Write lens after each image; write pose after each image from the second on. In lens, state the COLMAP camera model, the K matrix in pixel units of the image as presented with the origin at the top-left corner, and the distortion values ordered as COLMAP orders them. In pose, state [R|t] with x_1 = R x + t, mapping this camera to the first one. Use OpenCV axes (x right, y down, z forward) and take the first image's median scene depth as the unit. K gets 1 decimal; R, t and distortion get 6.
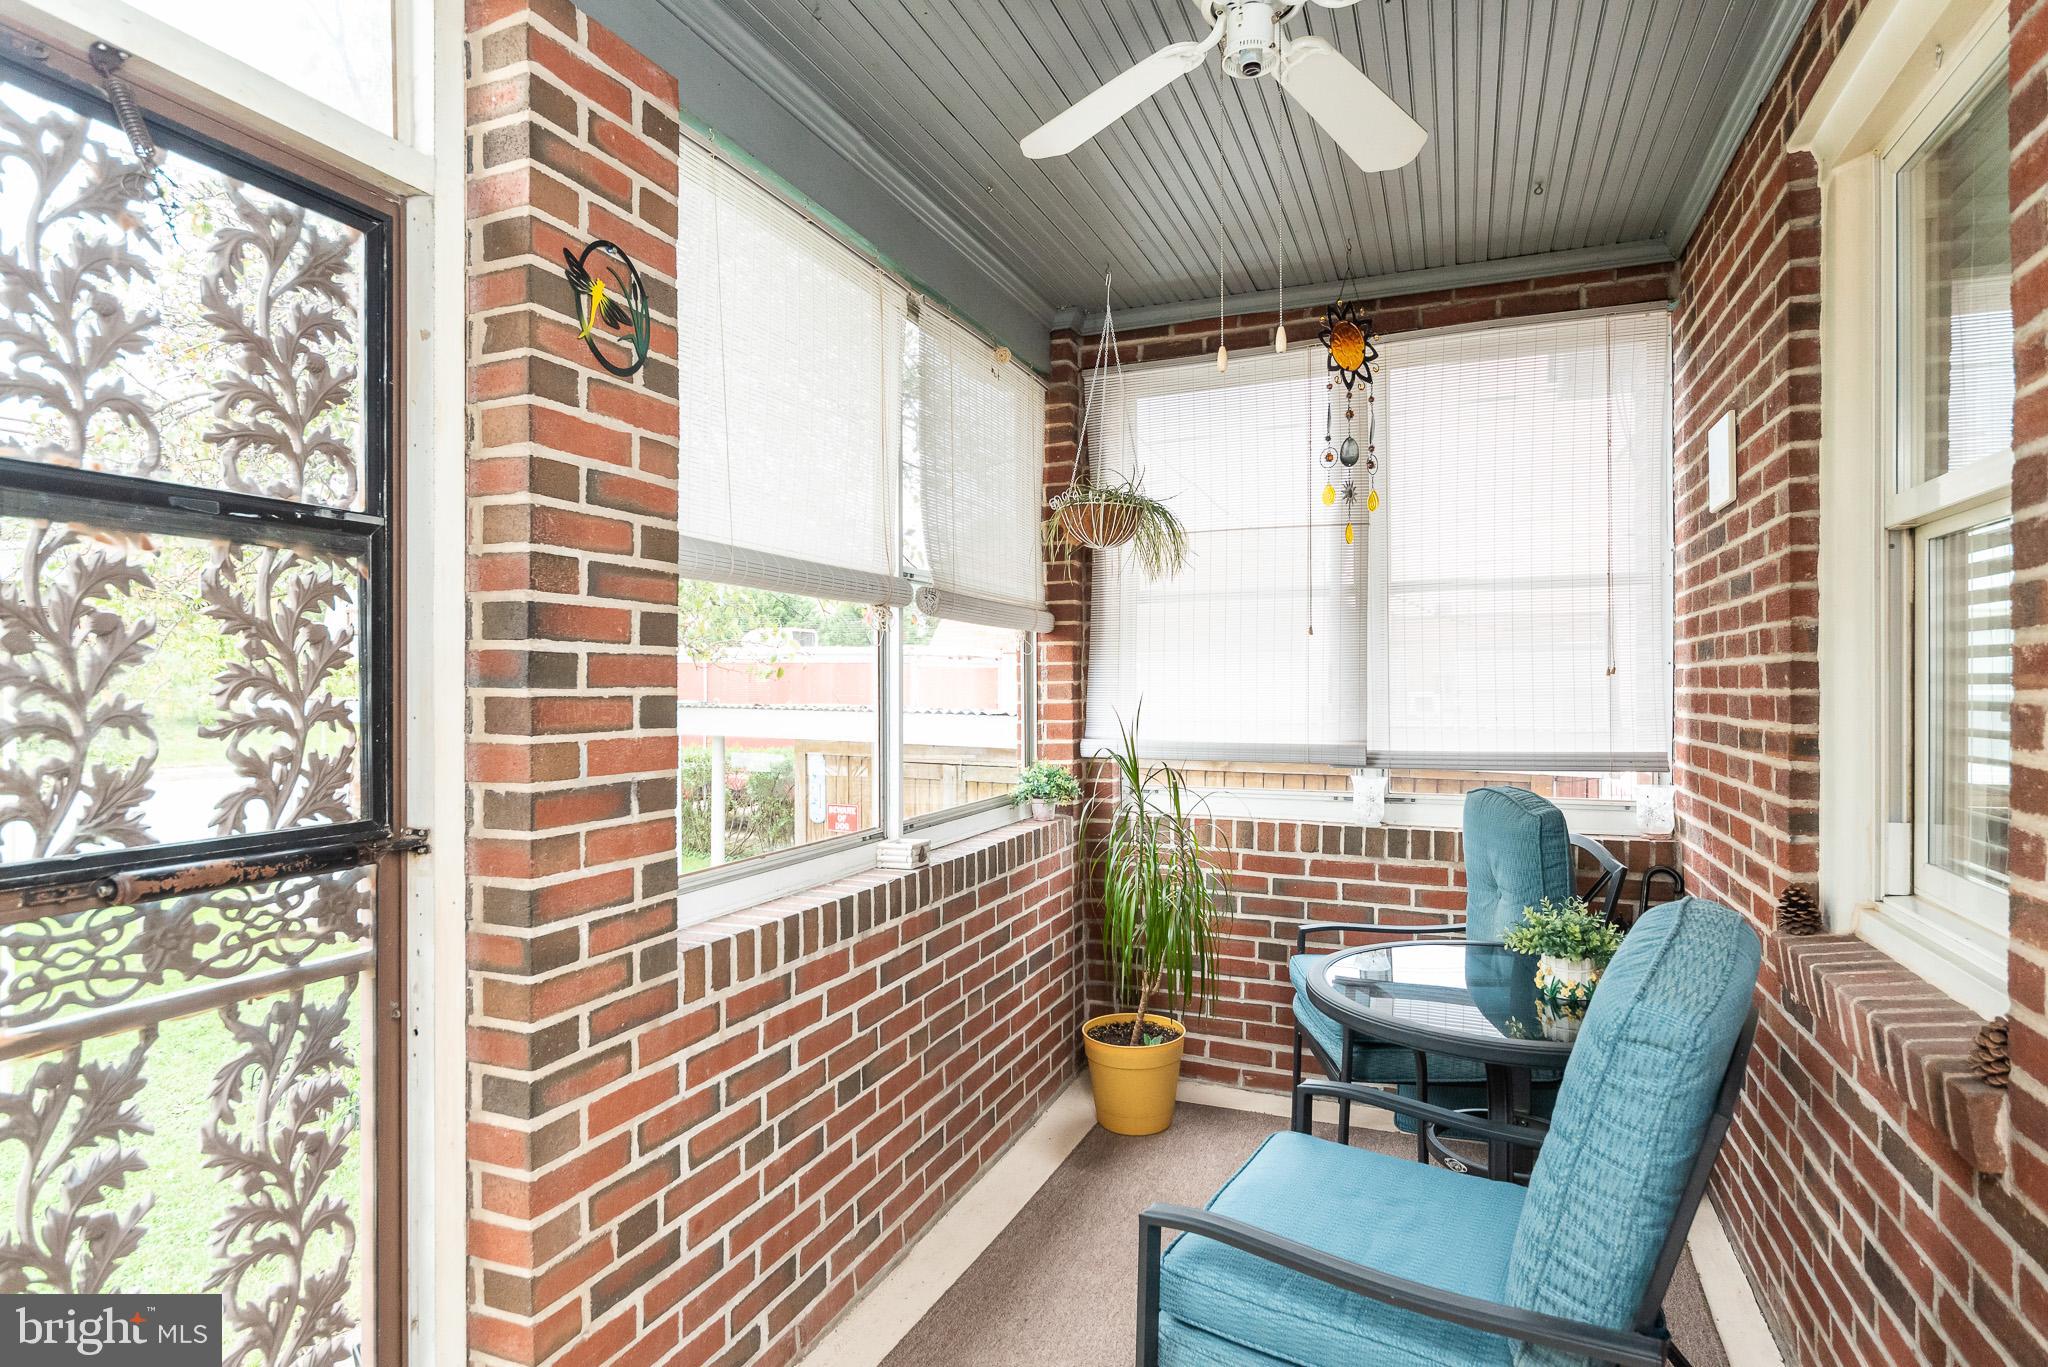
lens RADIAL K [[1038.1, 0, 1024.0], [0, 1038.1, 683.5], [0, 0, 1]] dist [-0.001702, -0.001171]
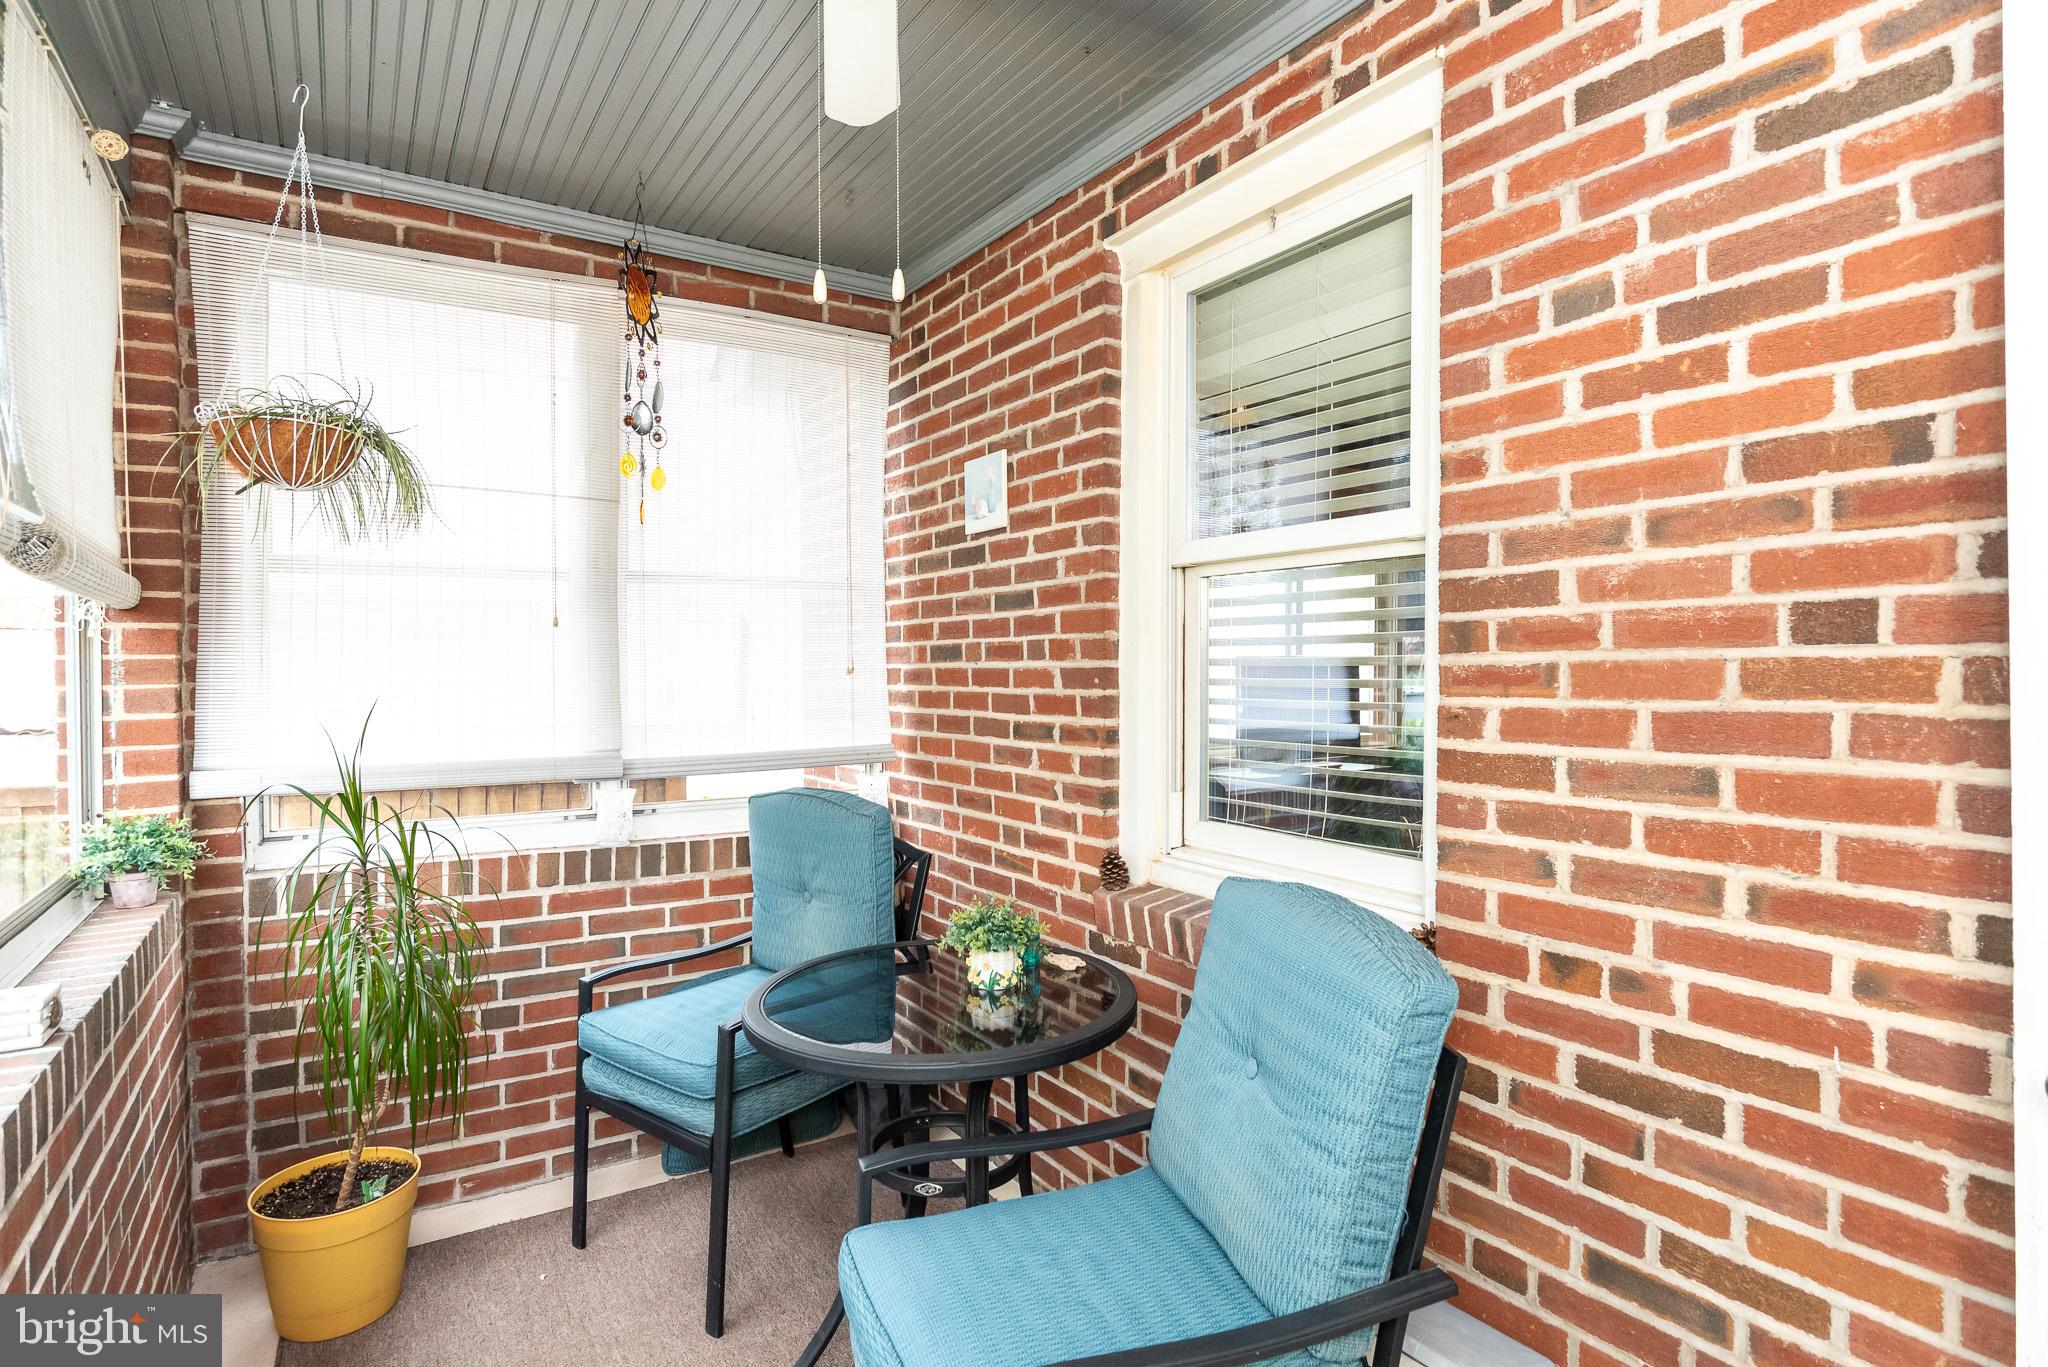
lens RADIAL K [[1038.1, 0, 1024.0], [0, 1038.1, 683.5], [0, 0, 1]] dist [-0.001702, -0.001171]
pose [[0.593904, -0.010617, 0.804466, -0.173169], [0.002582, 0.999933, 0.011291, -0.009553], [-0.804532, -0.004628, 0.593892, 0.203784]]
